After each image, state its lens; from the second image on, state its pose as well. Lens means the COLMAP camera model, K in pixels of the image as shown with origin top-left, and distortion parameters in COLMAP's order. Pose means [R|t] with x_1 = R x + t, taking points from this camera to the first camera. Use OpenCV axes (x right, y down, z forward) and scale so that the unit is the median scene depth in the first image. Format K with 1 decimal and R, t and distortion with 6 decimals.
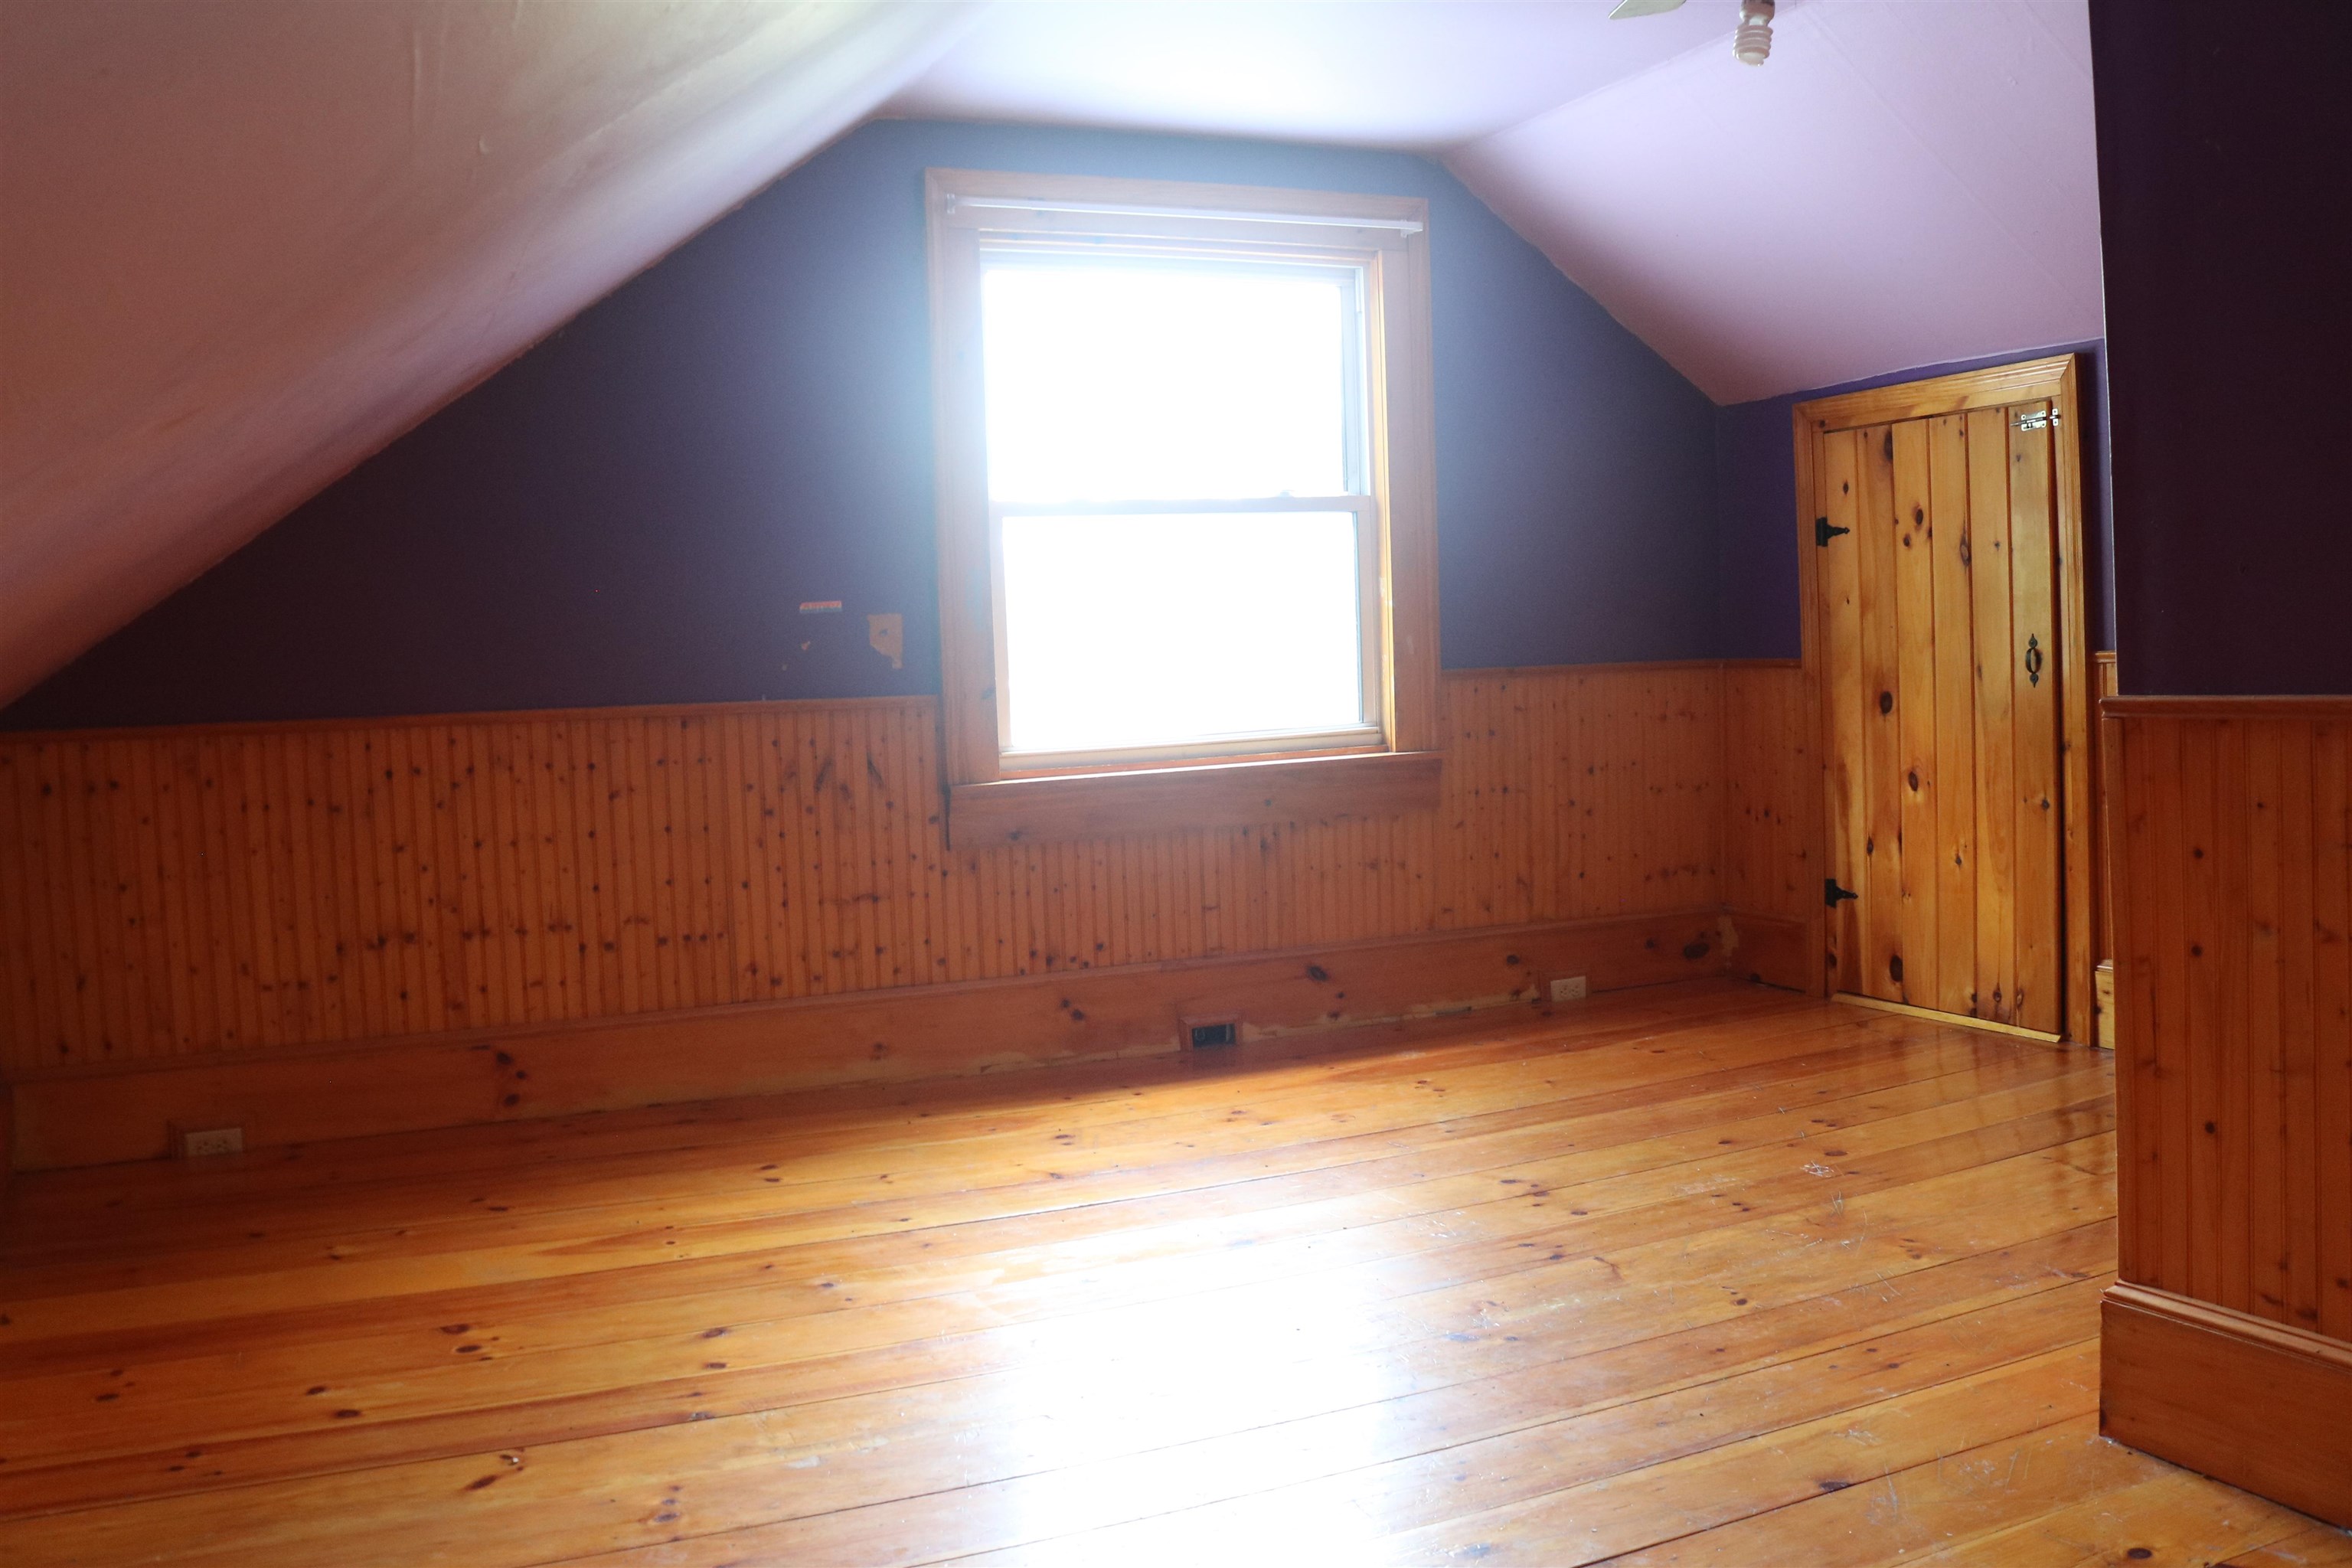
lens RADIAL K [[1969.4, 0, 1176.9], [0, 1969.4, 766.3], [0, 0, 1]] dist [-0.053356, -0.000544]
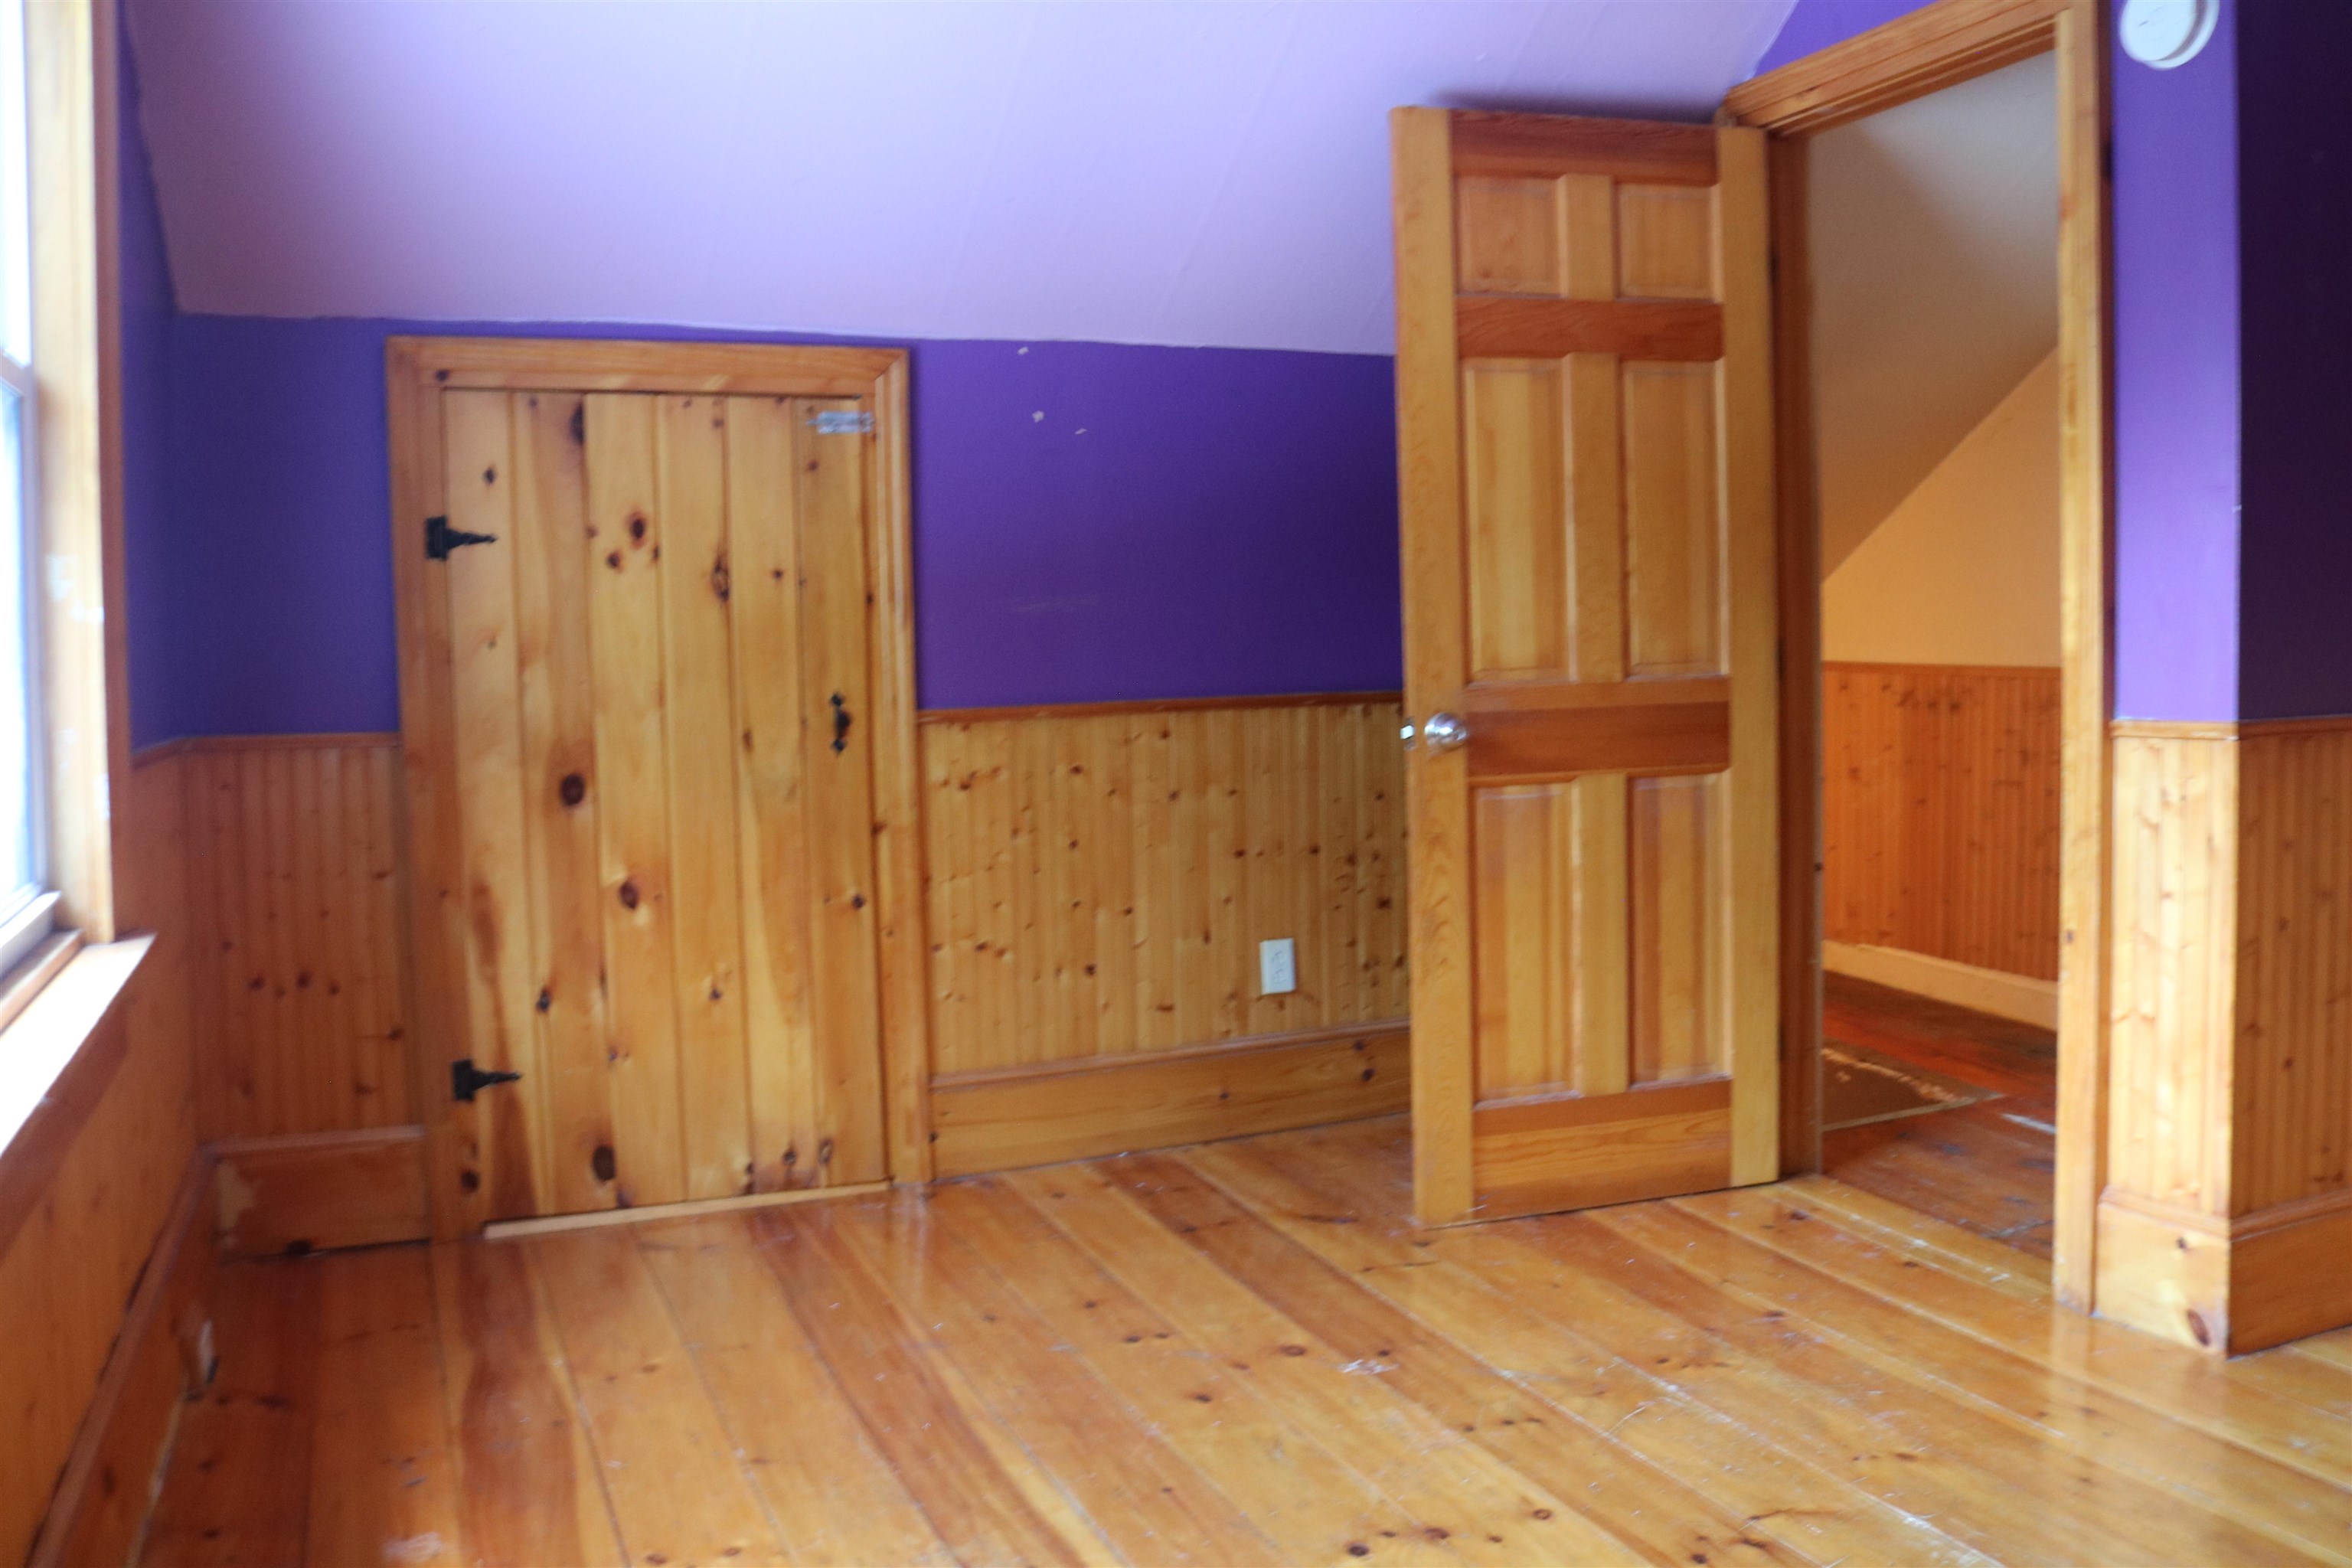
lens RADIAL K [[1961.3, 0, 1183.8], [0, 1961.3, 793.7], [0, 0, 1]] dist [-0.160905, 0.133404]
pose [[0.037204, -0.035685, 0.998670, -0.321699], [0.076487, 0.996532, 0.032759, -0.037596], [-0.996376, 0.075166, 0.039804, 0.762847]]
